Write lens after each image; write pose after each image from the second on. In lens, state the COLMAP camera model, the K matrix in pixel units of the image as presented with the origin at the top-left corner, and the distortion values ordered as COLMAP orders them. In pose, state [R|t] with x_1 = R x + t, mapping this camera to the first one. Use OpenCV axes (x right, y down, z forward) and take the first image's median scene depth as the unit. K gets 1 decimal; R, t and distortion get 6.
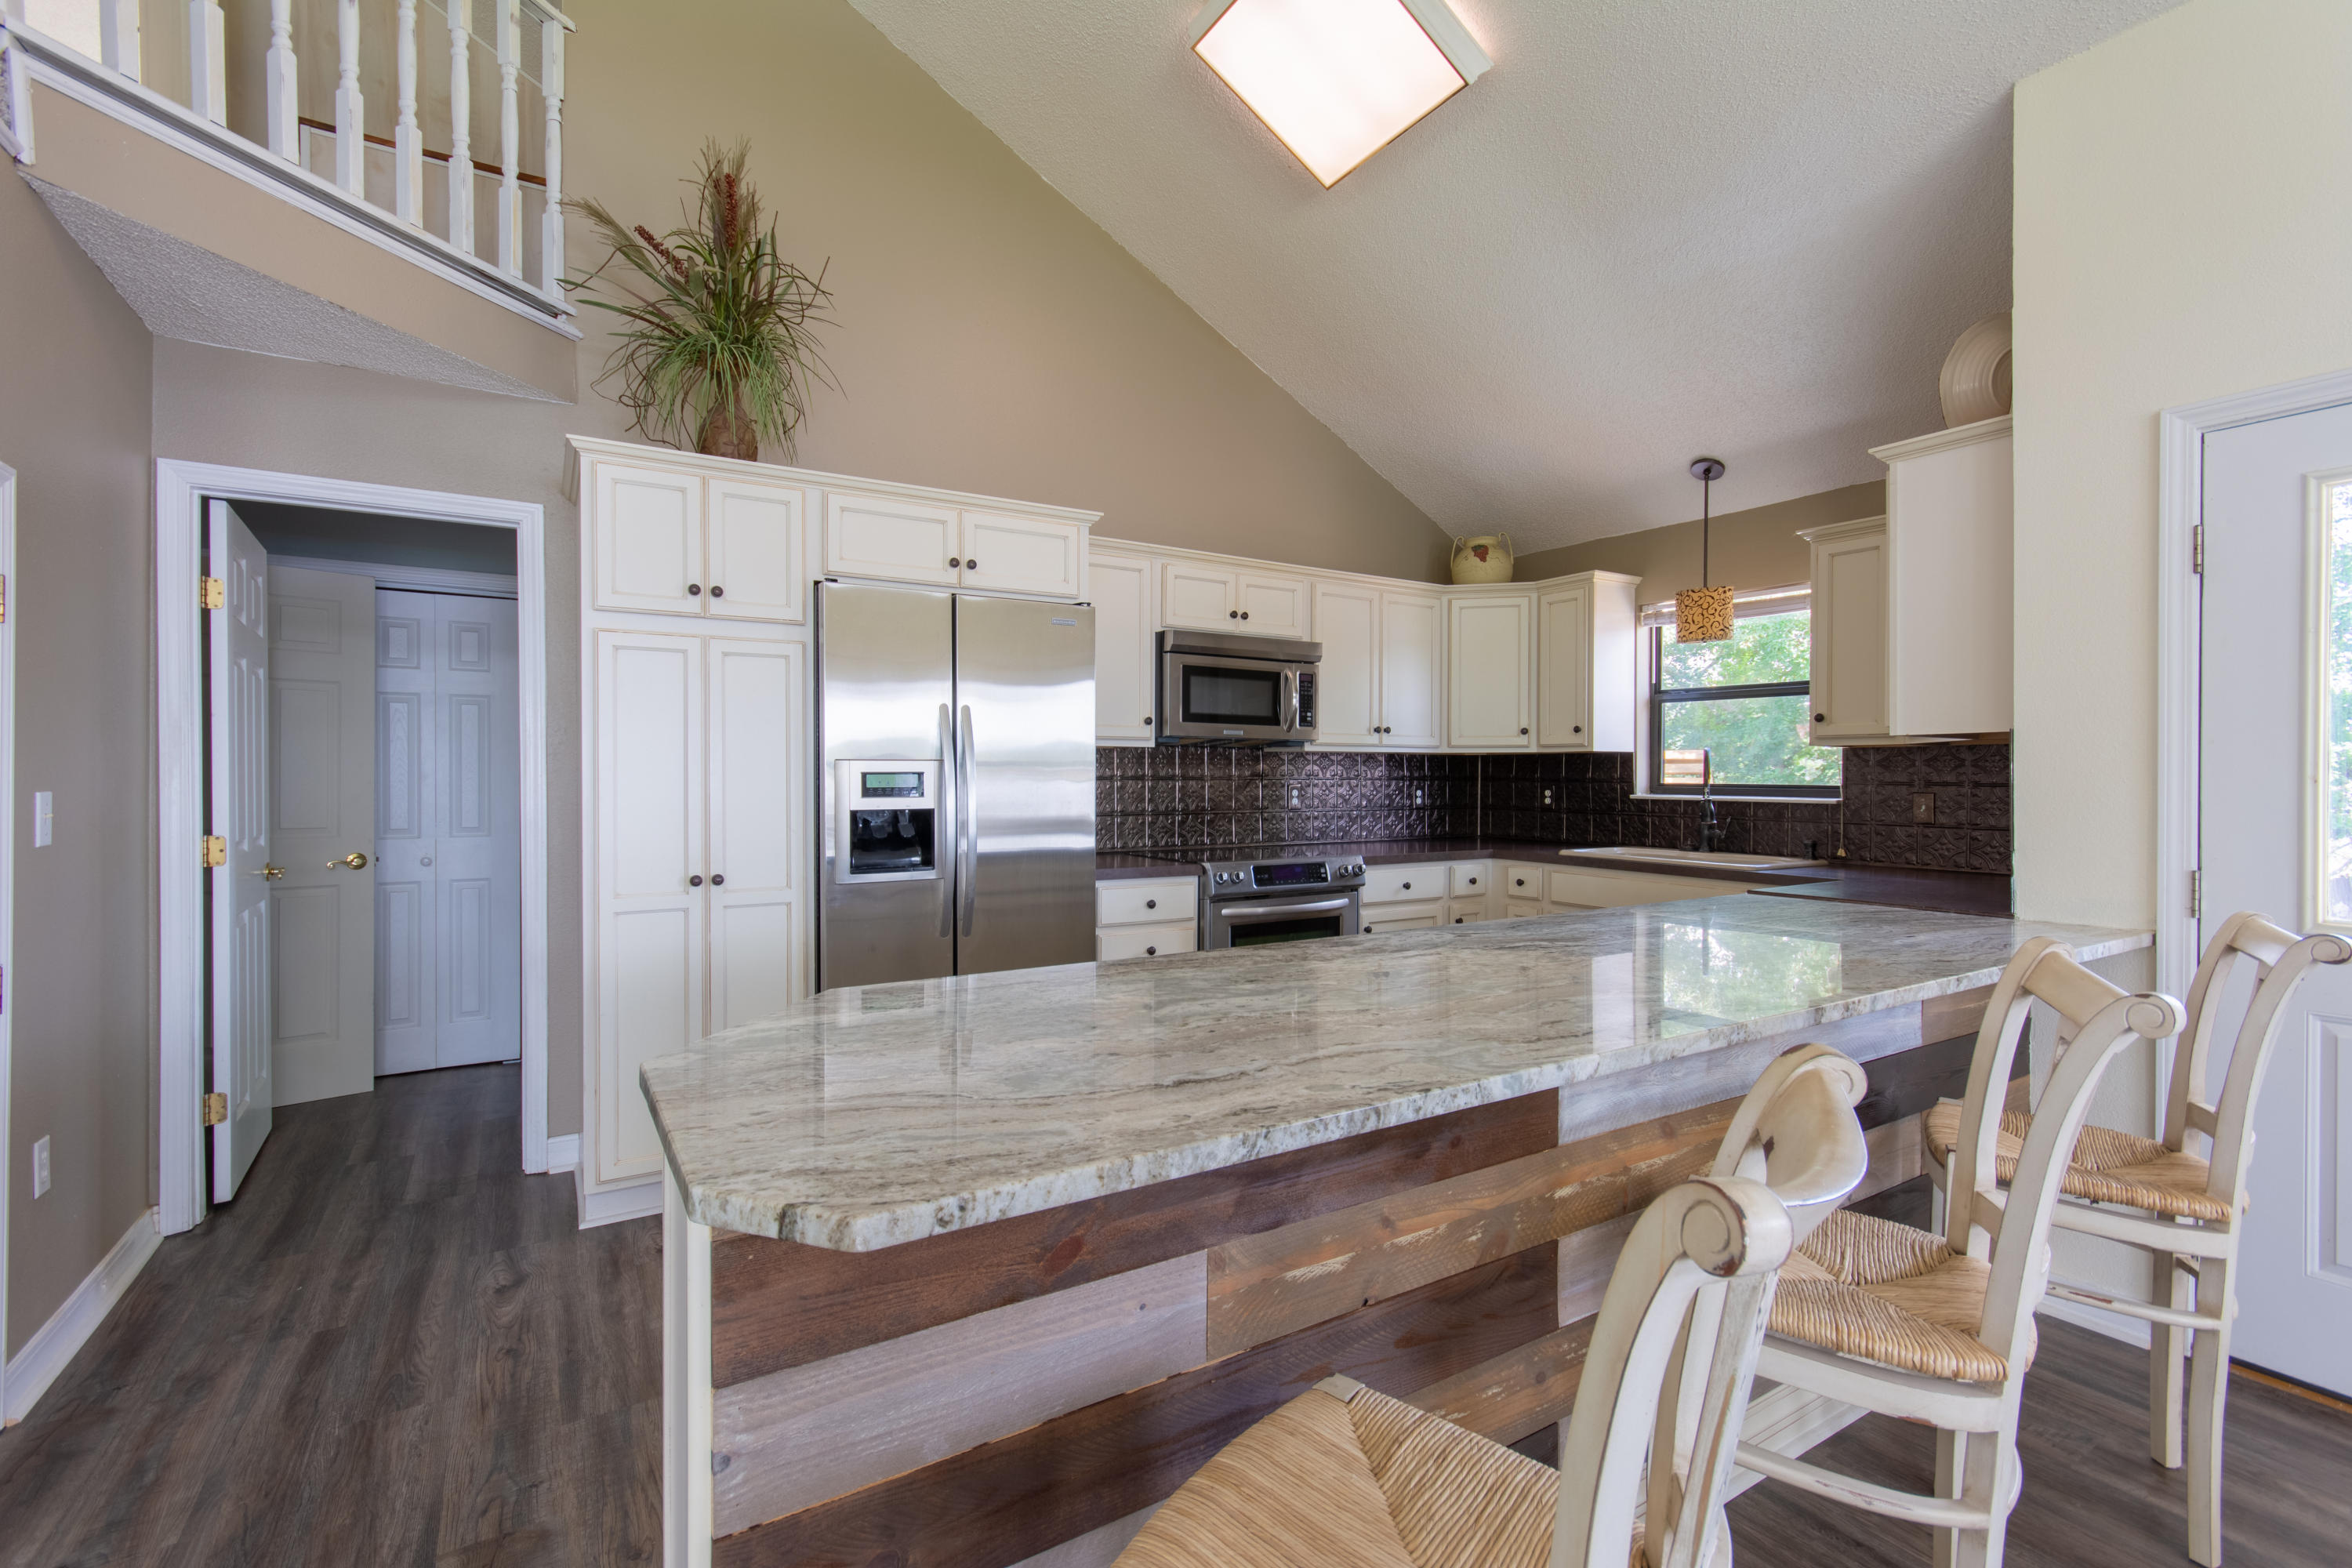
lens RADIAL K [[1057.0, 0, 1172.3], [0, 1057.0, 777.6], [0, 0, 1]] dist [-0.004157, 0.000451]
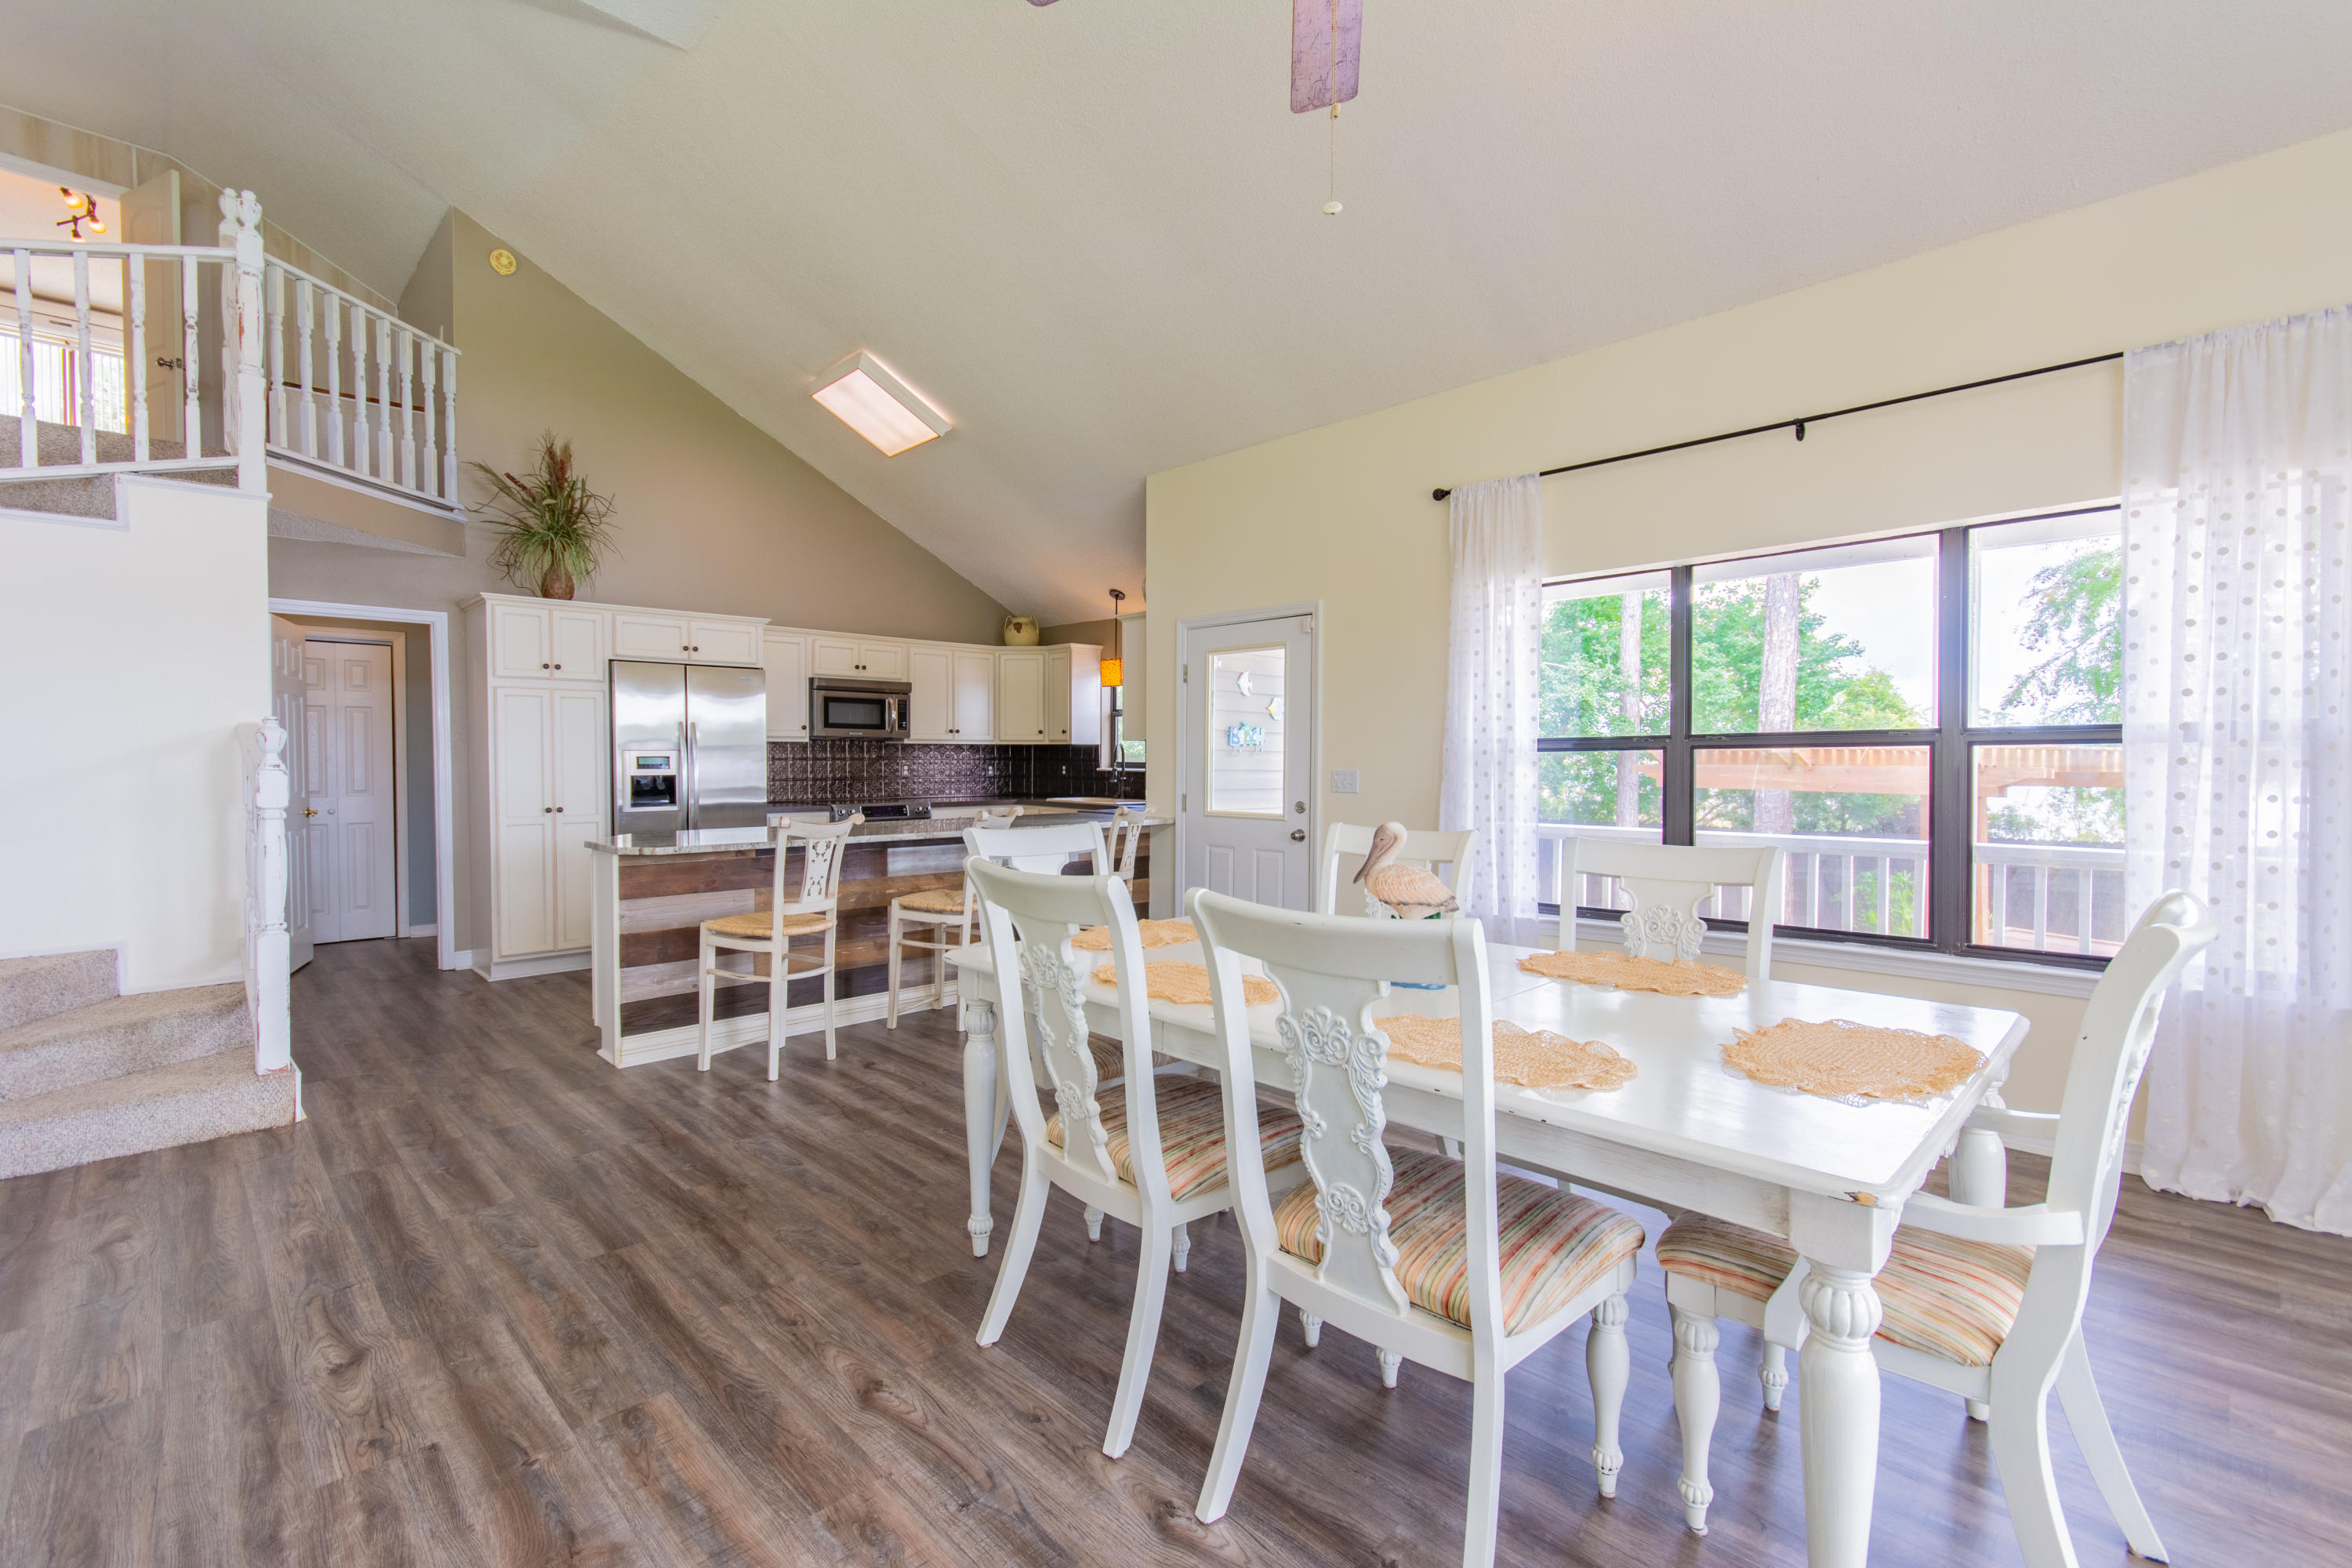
lens RADIAL K [[1024.3, 0, 1158.5], [0, 1024.3, 774.1], [0, 0, 1]] dist [0.007513, -0.000600]
pose [[0.976896, -0.003476, 0.213685, 0.181661], [-0.000182, 0.999854, 0.017096, -0.003588], [-0.213713, -0.016740, 0.976753, -0.785199]]
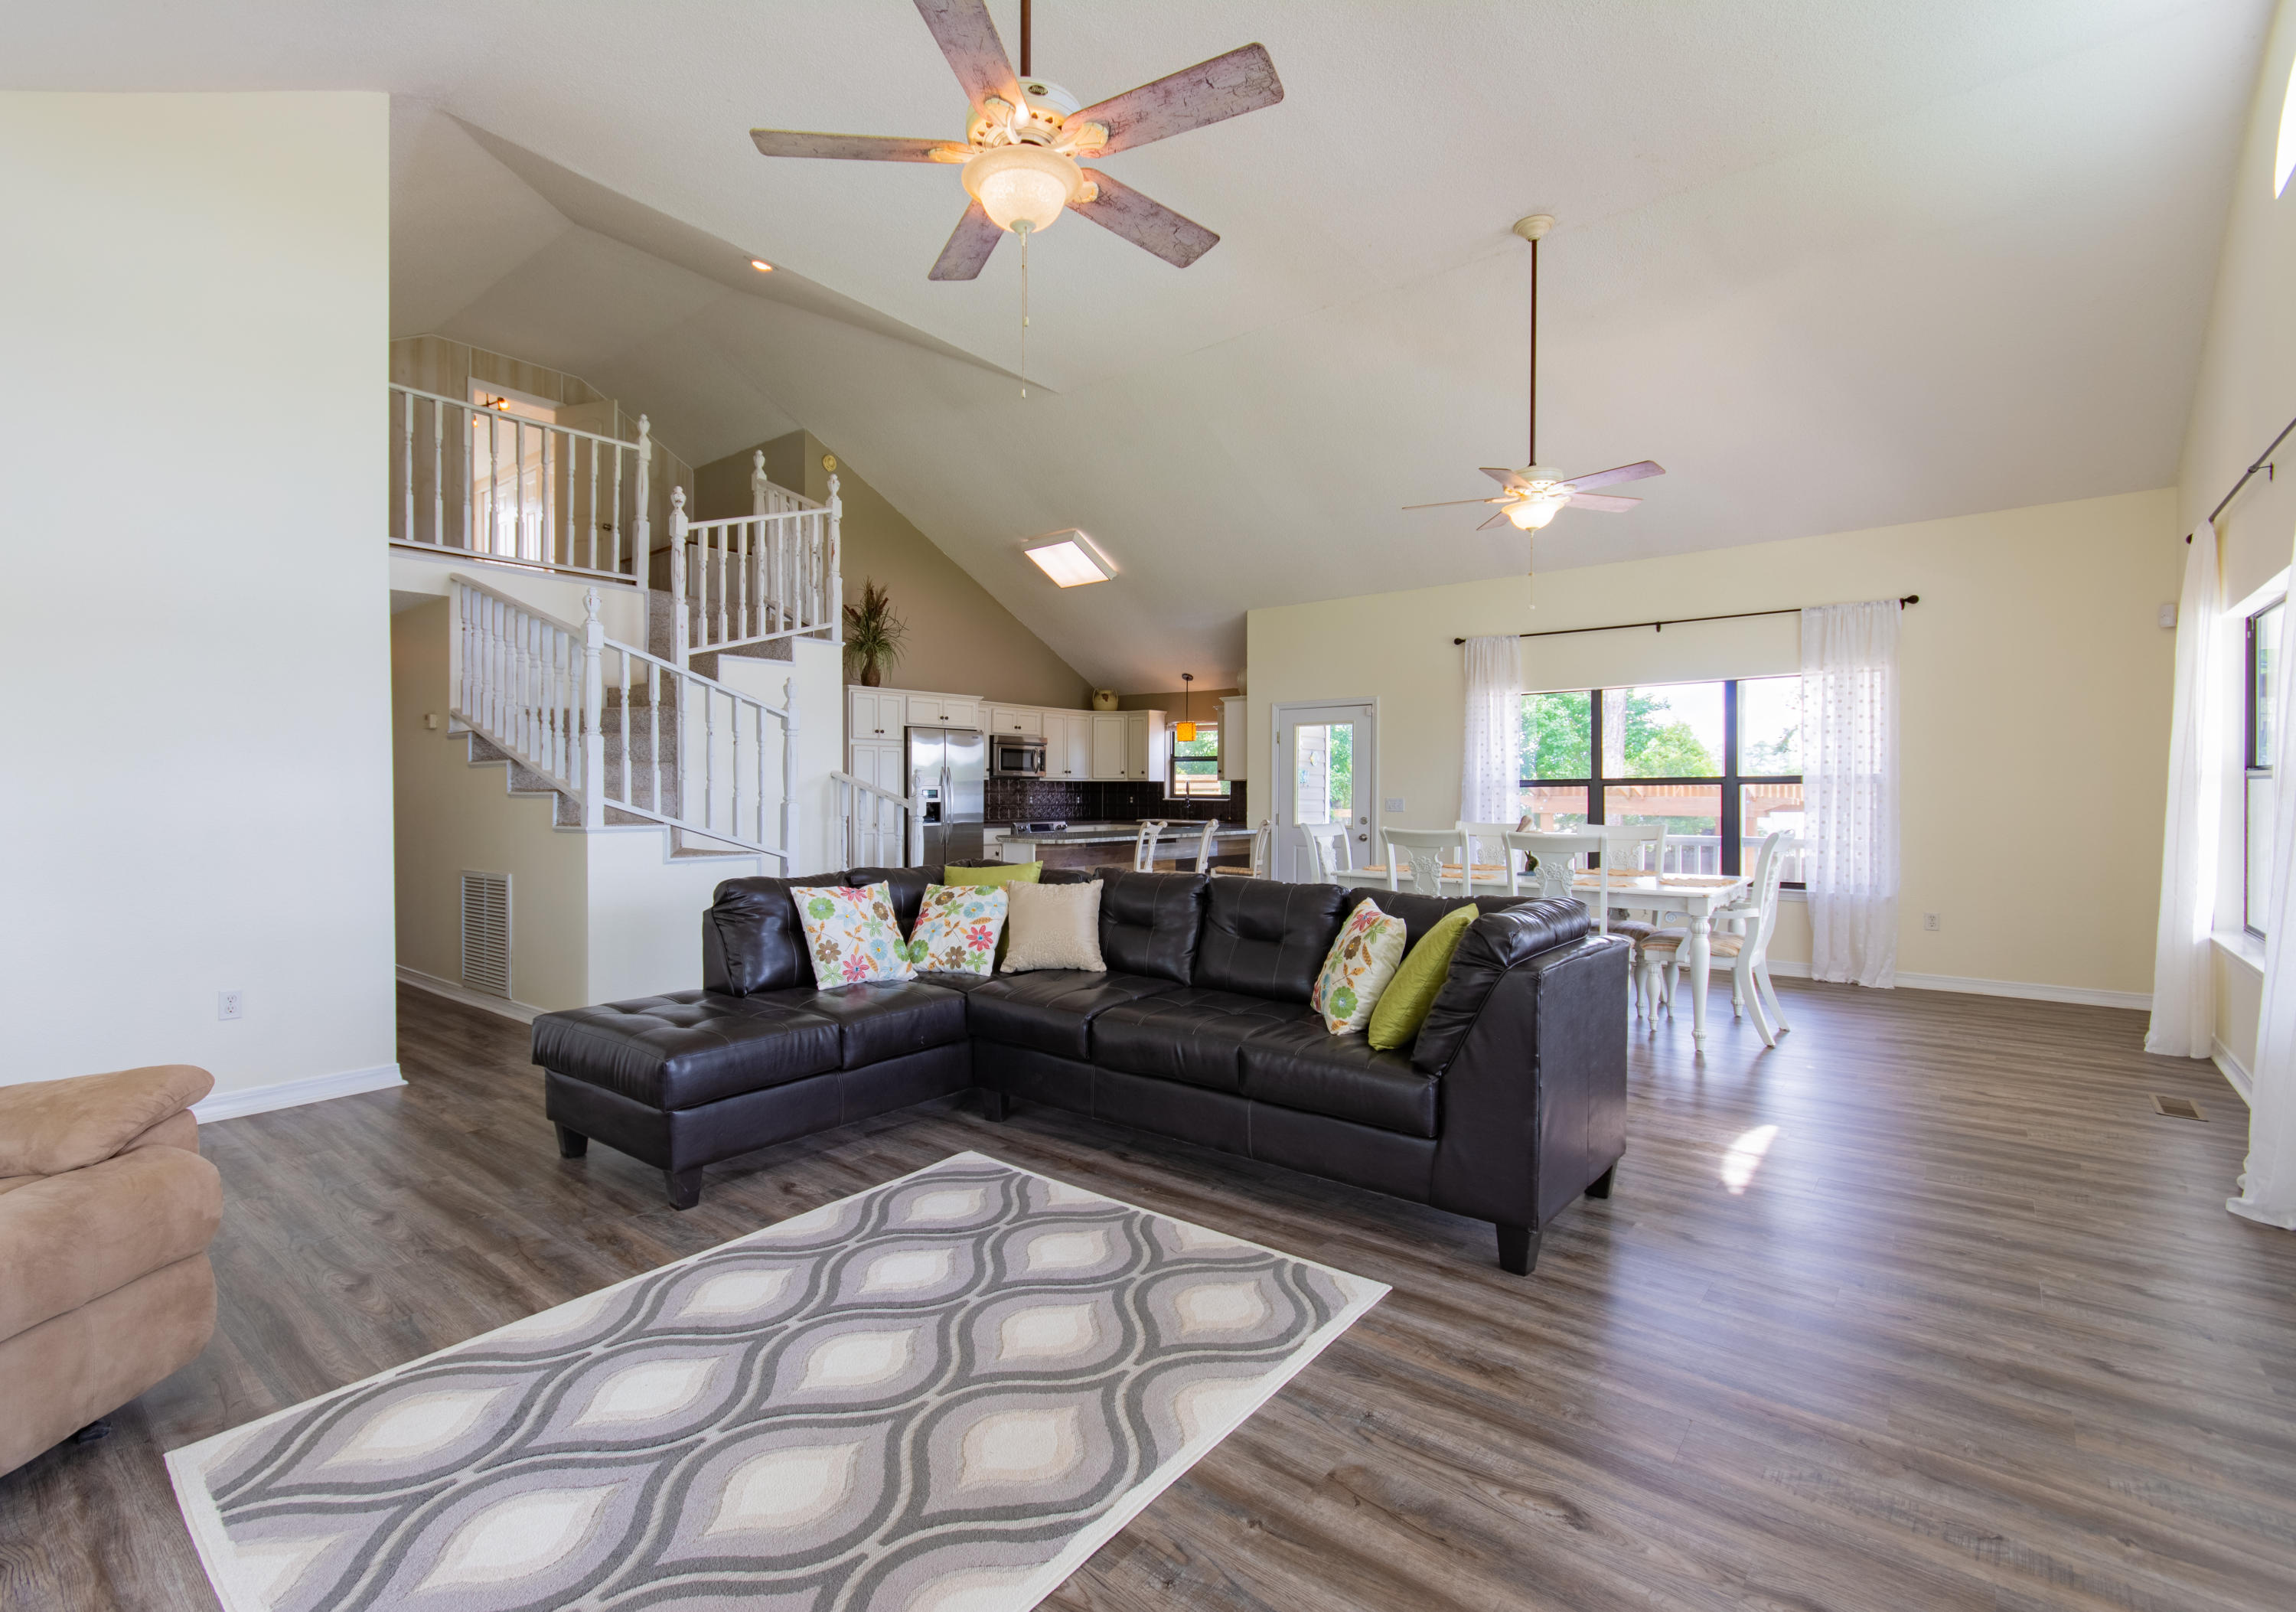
lens RADIAL K [[1028.6, 0, 1085.6], [0, 1028.6, 793.6], [0, 0, 1]] dist [0.015088, 0.000497]
pose [[0.953454, -0.000306, 0.301539, -0.523817], [-0.000494, 0.999997, 0.002577, -0.001726], [-0.301538, -0.002606, 0.953451, -1.397456]]
